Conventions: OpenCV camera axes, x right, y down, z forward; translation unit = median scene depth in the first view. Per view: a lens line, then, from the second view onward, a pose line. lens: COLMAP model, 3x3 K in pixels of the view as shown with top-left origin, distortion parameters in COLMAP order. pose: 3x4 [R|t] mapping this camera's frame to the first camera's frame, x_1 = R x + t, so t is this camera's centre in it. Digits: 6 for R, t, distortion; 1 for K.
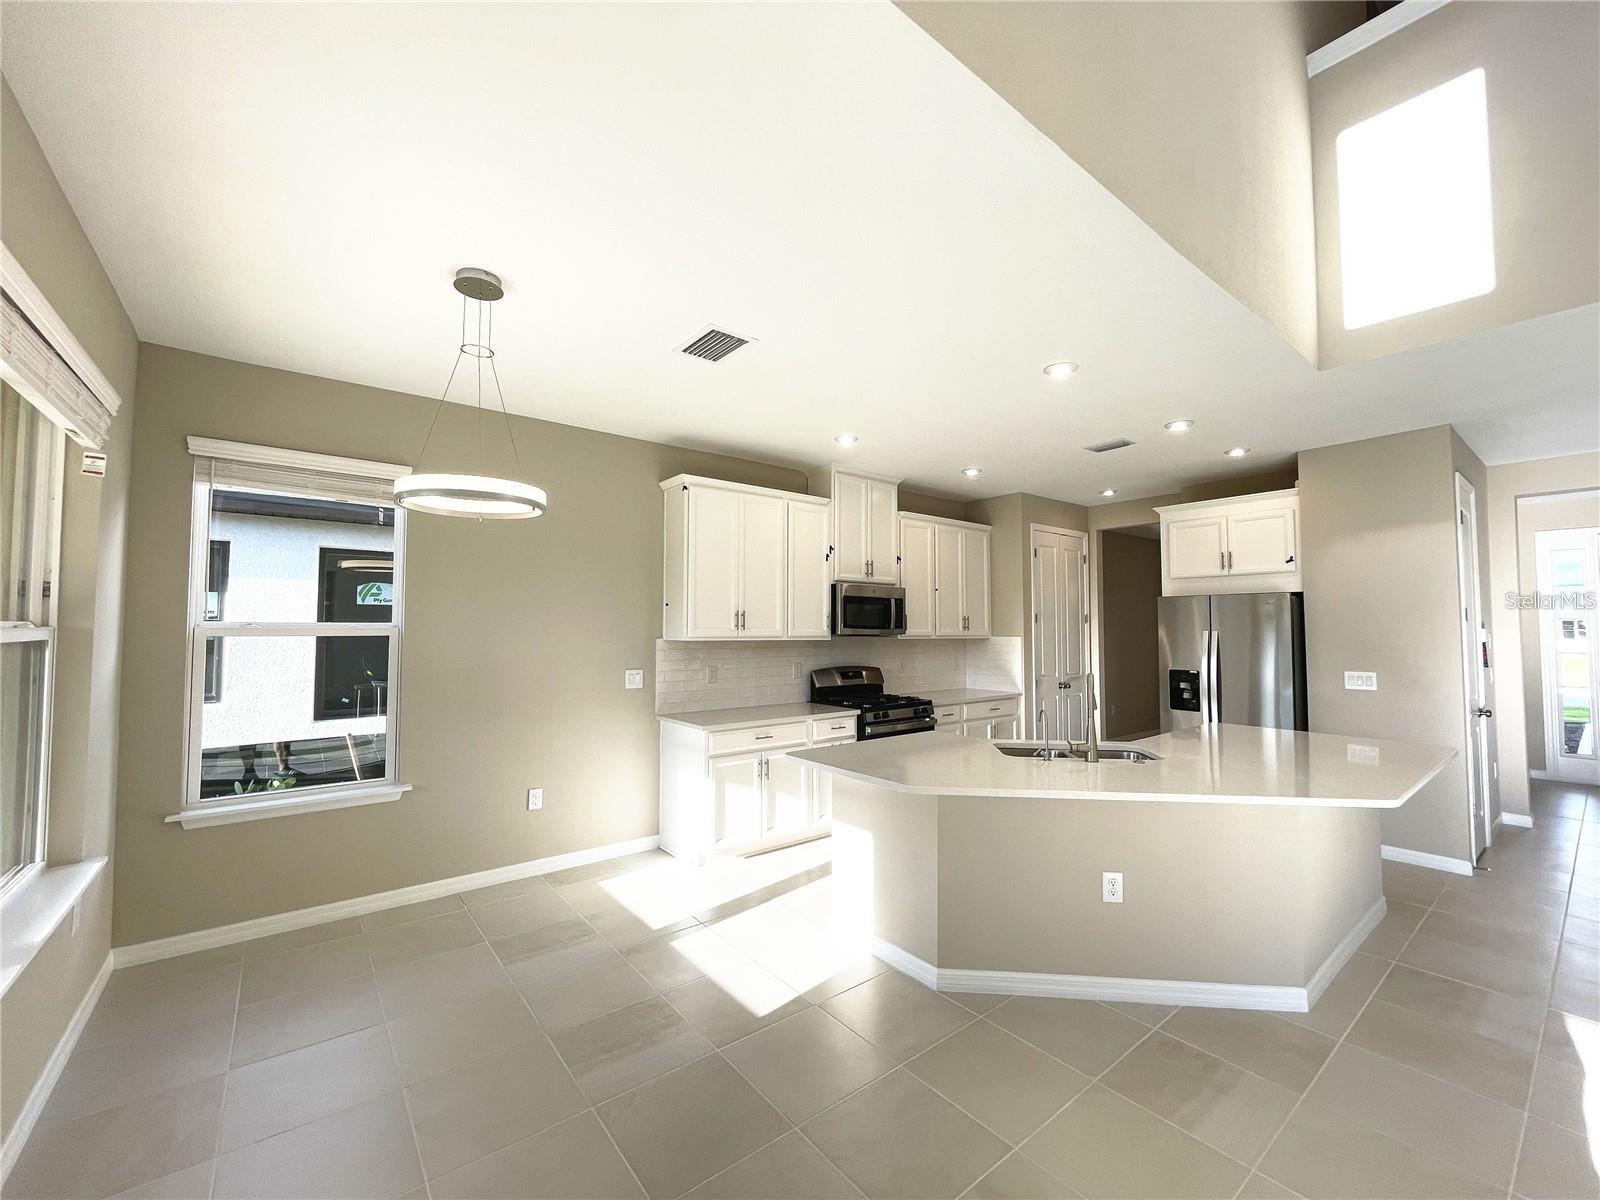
lens RADIAL K [[648.2, 0, 800.3], [0, 648.2, 600.6], [0, 0, 1]] dist [-0.002193, -0.000518]
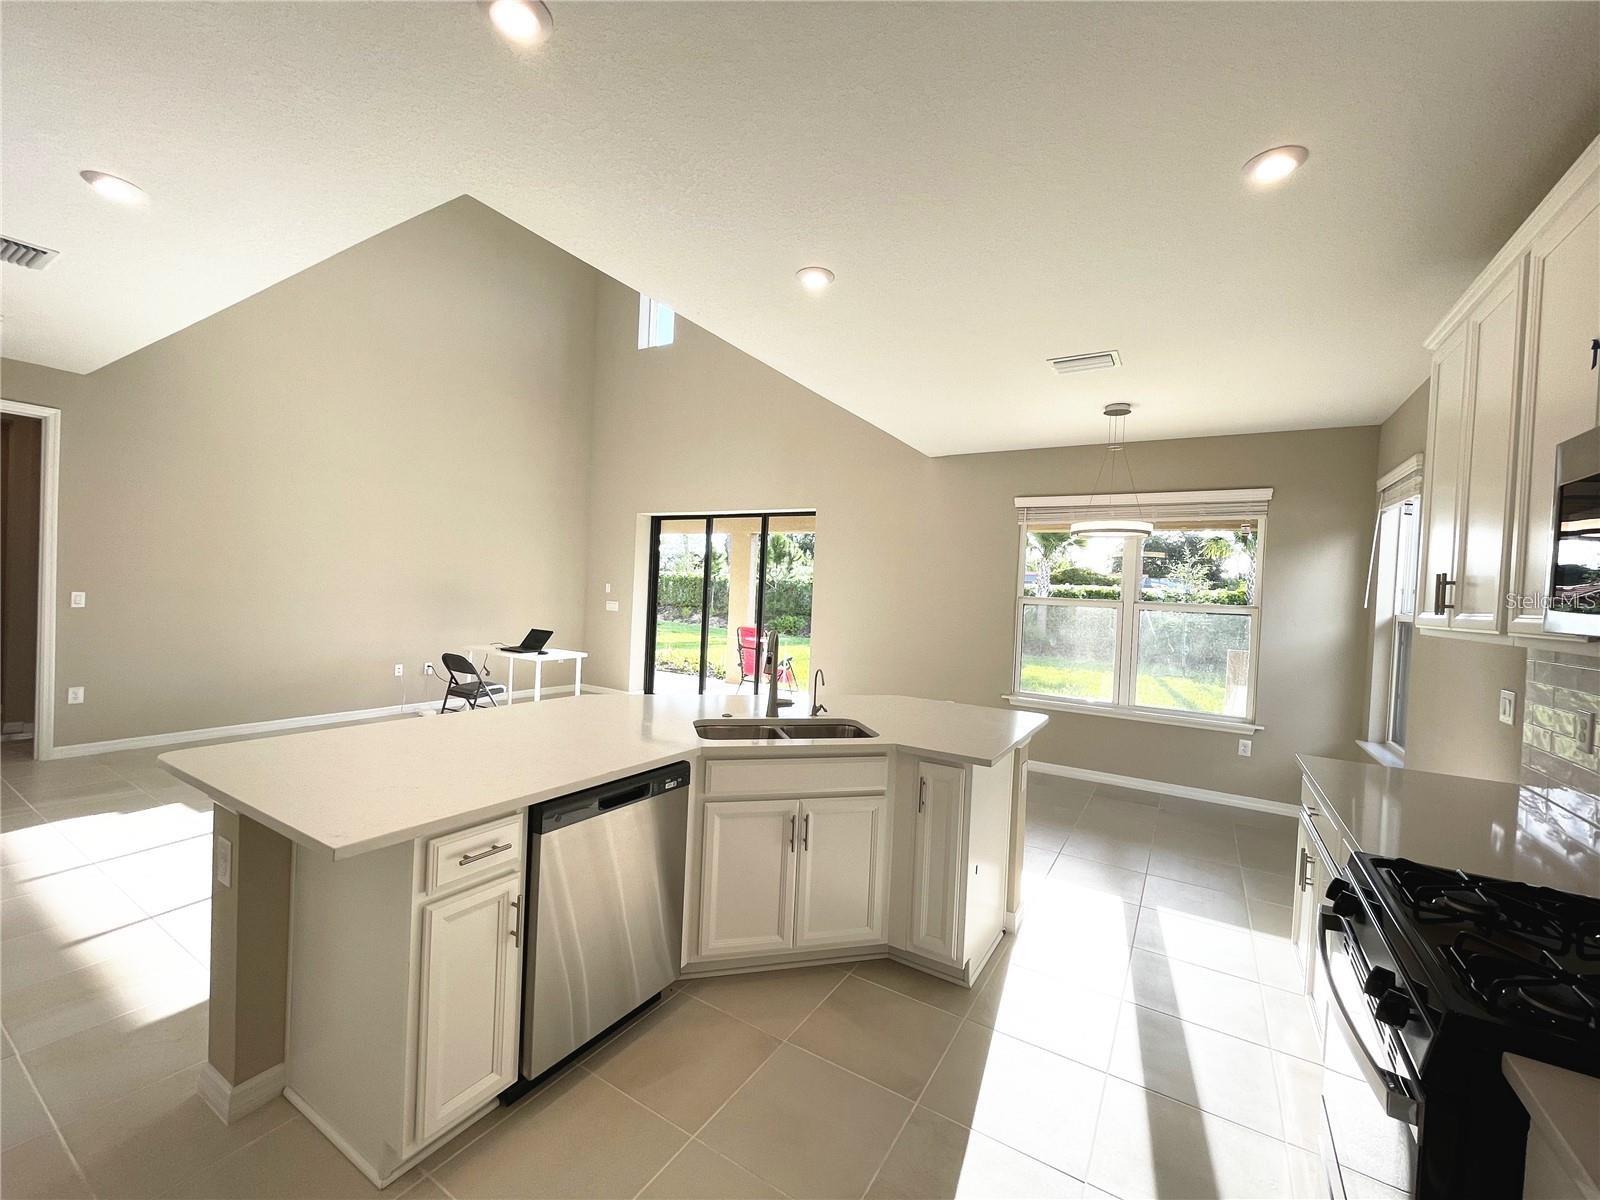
lens RADIAL K [[648.2, 0, 798.3], [0, 648.2, 597.9], [0, 0, 1]] dist [-0.002193, -0.000518]
pose [[-0.938562, -0.042061, -0.342538, 0.461338], [-0.034204, 0.998996, -0.028949, 0.056275], [0.343411, -0.015454, -0.939058, 1.185601]]
